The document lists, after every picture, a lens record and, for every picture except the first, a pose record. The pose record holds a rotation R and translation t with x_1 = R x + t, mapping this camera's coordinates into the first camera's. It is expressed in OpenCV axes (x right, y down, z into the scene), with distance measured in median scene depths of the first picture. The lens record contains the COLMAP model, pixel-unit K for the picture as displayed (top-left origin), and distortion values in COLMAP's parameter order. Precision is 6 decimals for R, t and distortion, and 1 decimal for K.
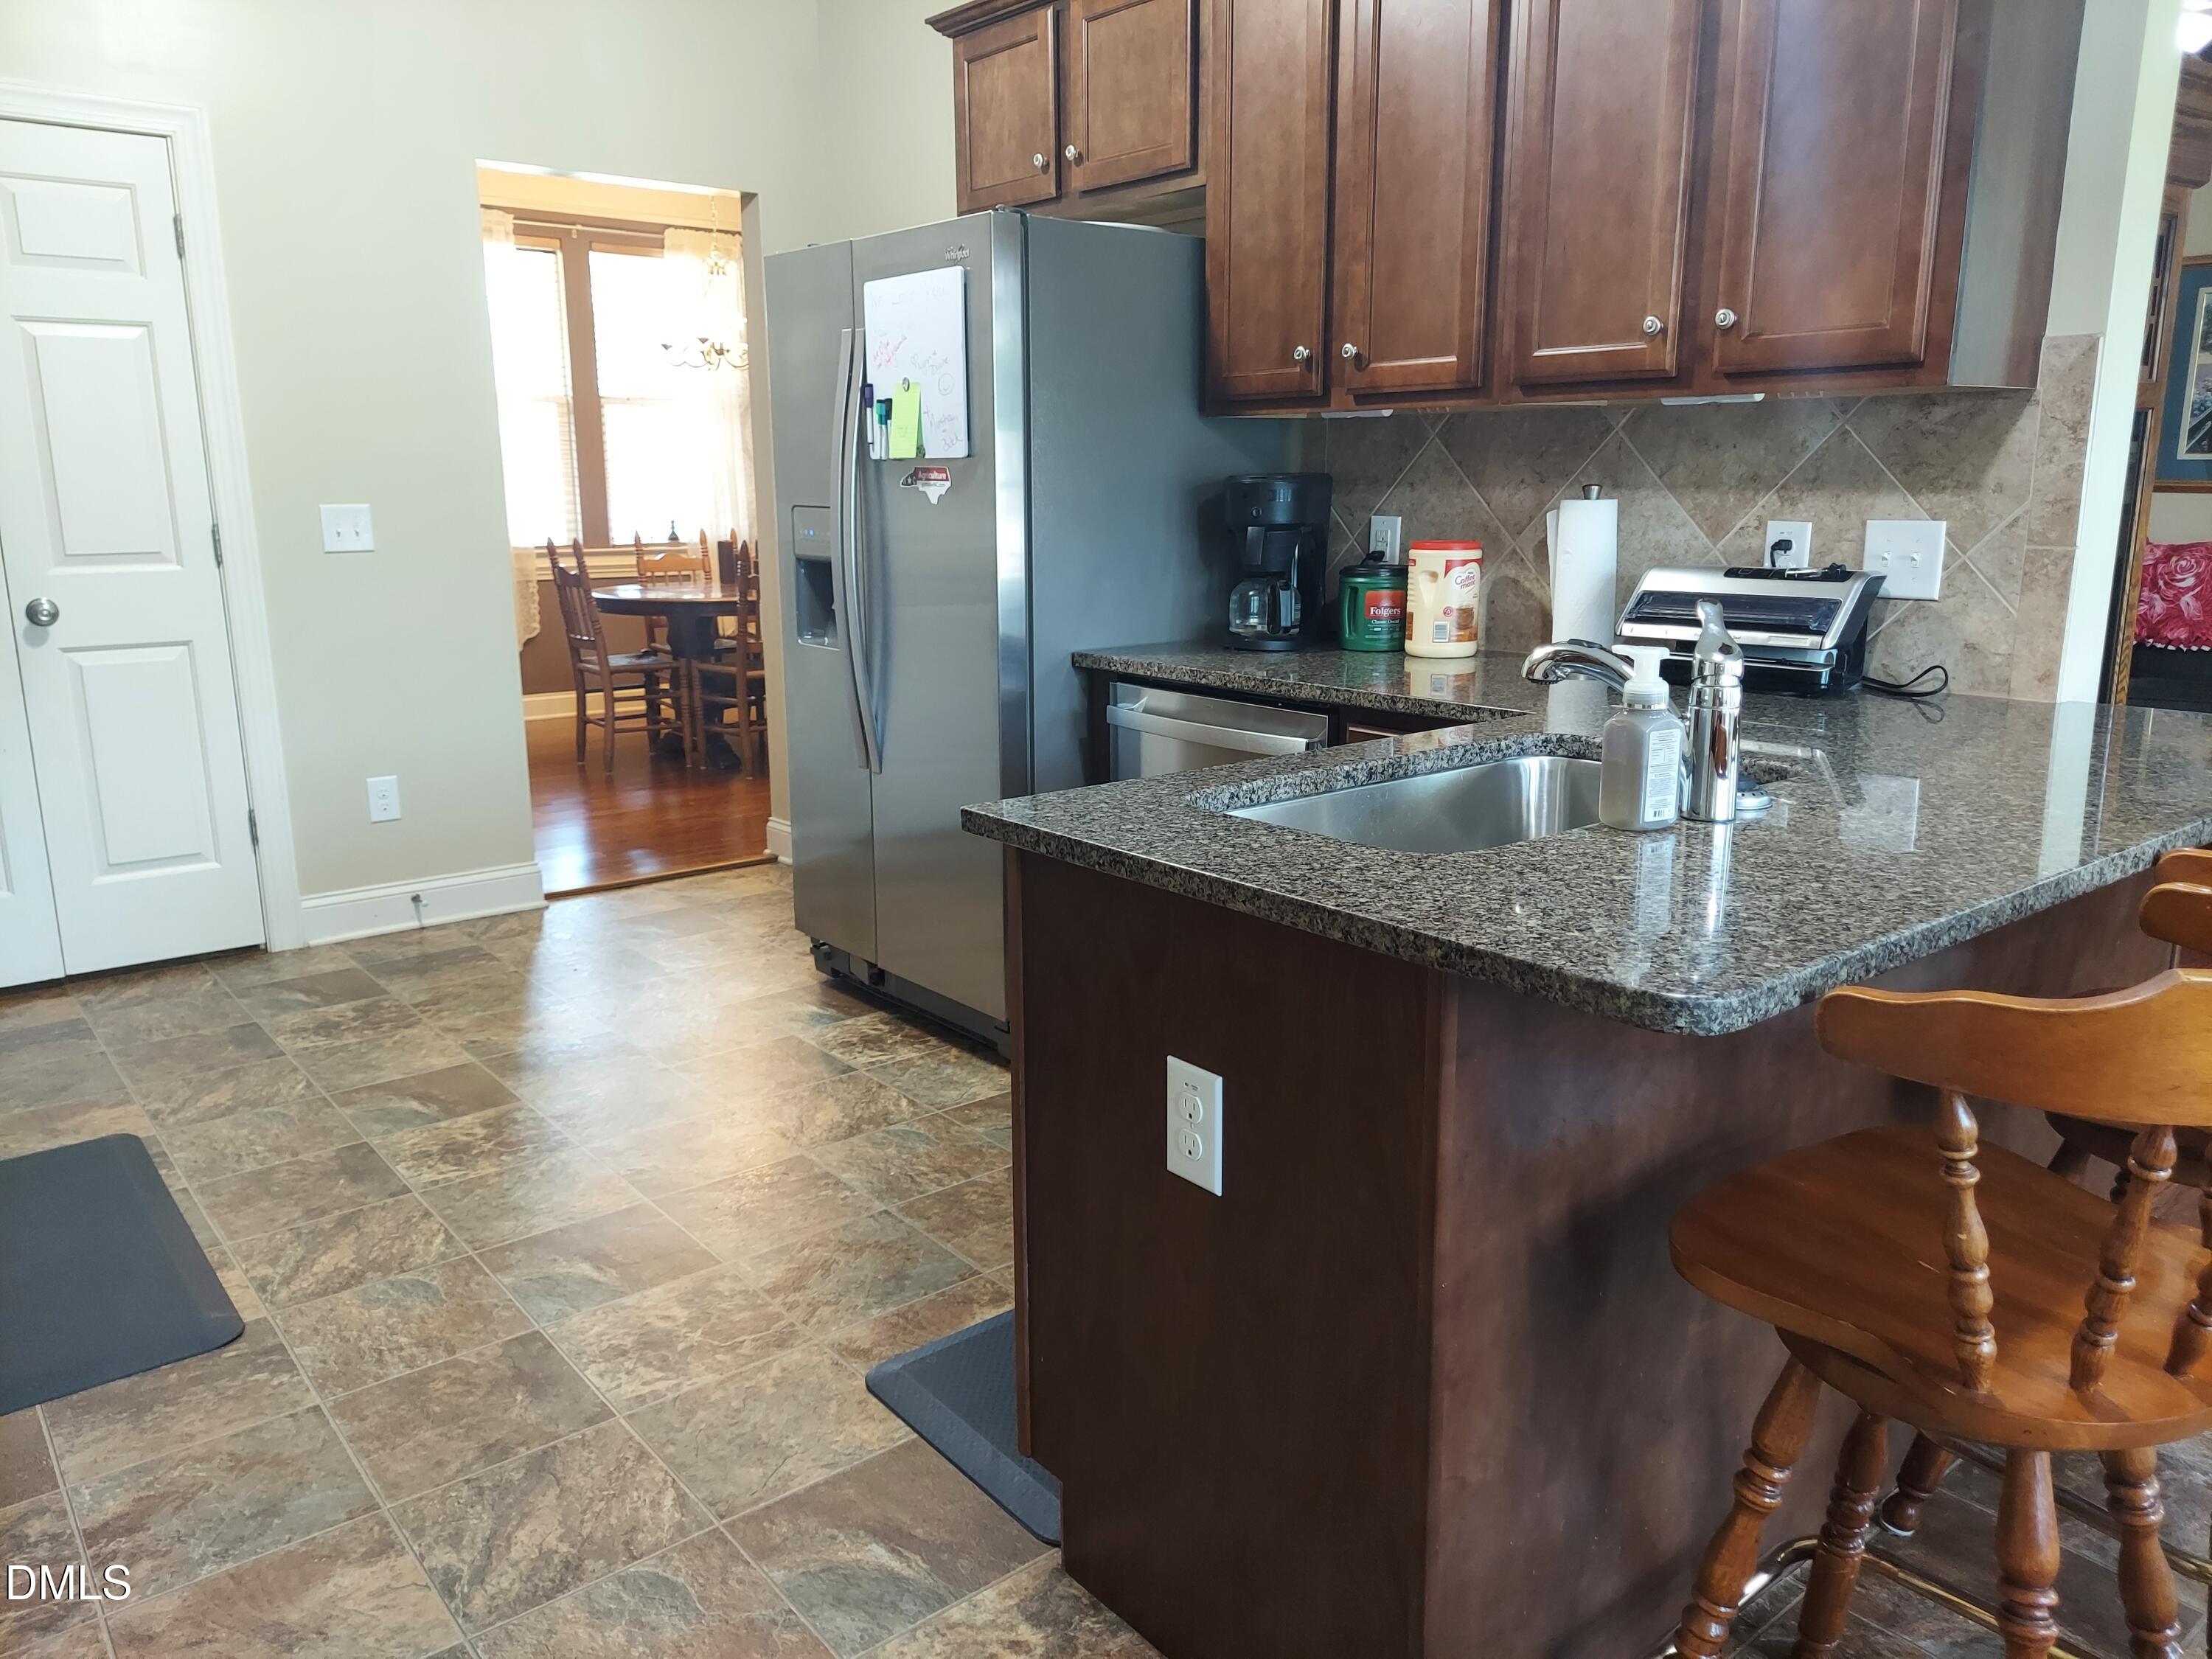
lens RADIAL K [[1598.3, 0, 1121.6], [0, 1598.3, 834.6], [0, 0, 1]] dist [0.070311, -0.067510]
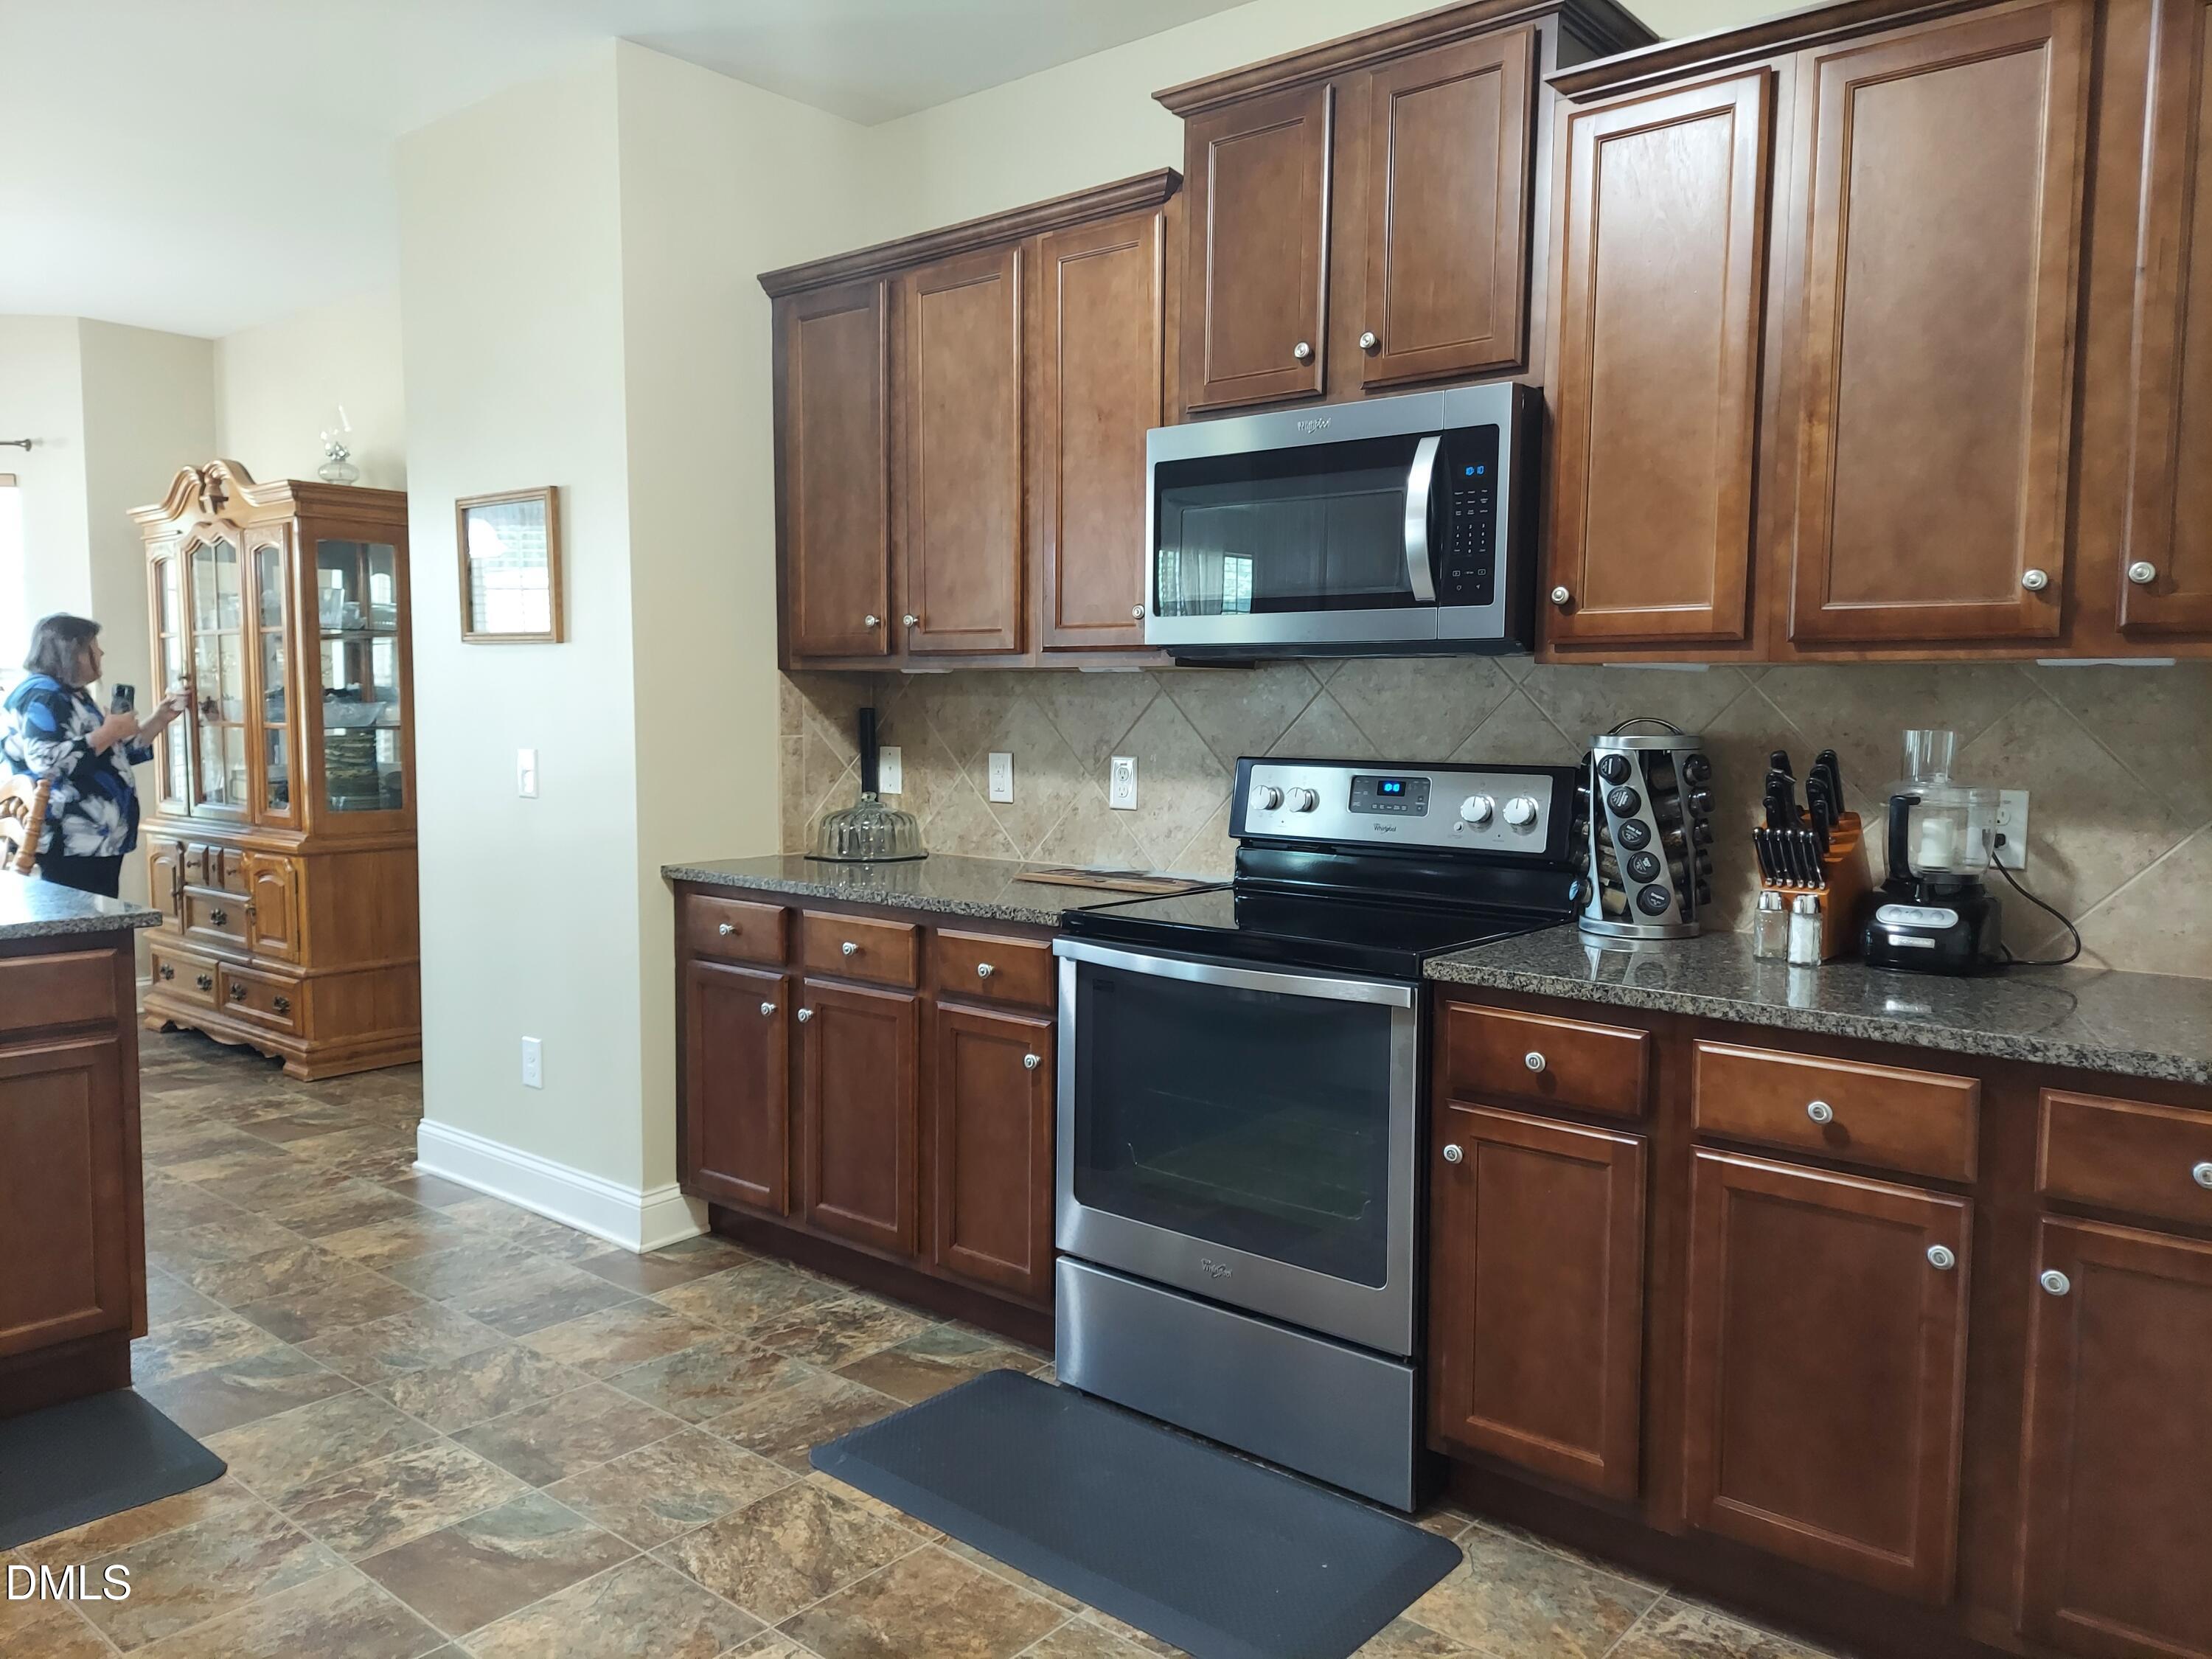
lens RADIAL K [[1598.3, 0, 1113.3], [0, 1598.3, 811.6], [0, 0, 1]] dist [0.070311, -0.067510]
pose [[-0.983212, 0.007025, -0.182332, -0.419403], [-0.045678, 0.957965, 0.283225, -0.349474], [0.176657, 0.286799, -0.941562, 1.509438]]
